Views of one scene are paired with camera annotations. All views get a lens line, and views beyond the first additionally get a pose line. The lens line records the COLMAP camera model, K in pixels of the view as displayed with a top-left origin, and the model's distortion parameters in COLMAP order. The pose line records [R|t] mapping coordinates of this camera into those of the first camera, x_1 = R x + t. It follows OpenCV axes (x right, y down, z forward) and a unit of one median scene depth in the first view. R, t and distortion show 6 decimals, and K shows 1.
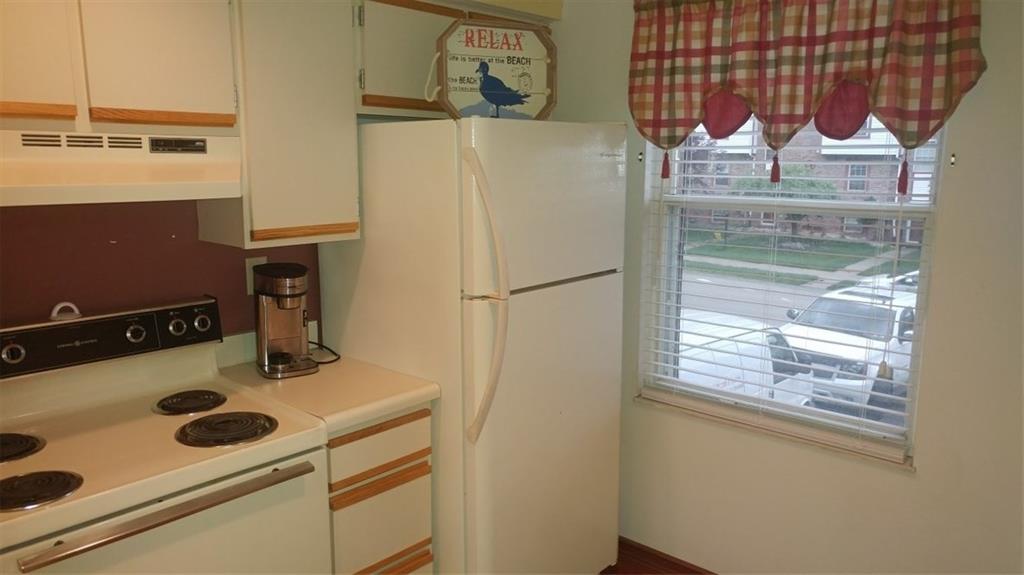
lens RADIAL K [[737.8, 0, 509.4], [0, 737.8, 289.7], [0, 0, 1]] dist [-0.098236, 0.153784]
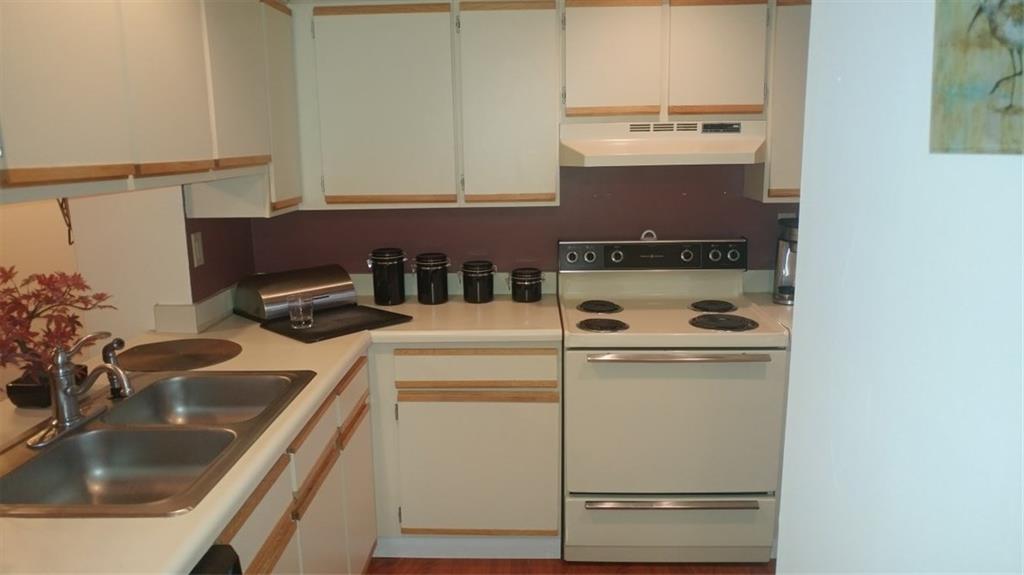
lens RADIAL K [[737.8, 0, 509.4], [0, 737.8, 289.7], [0, 0, 1]] dist [-0.098236, 0.153784]
pose [[0.649771, 0.126587, -0.749516, 0.405908], [-0.110246, 0.991304, 0.071849, 0.065273], [0.752093, 0.035946, 0.658076, -0.275775]]
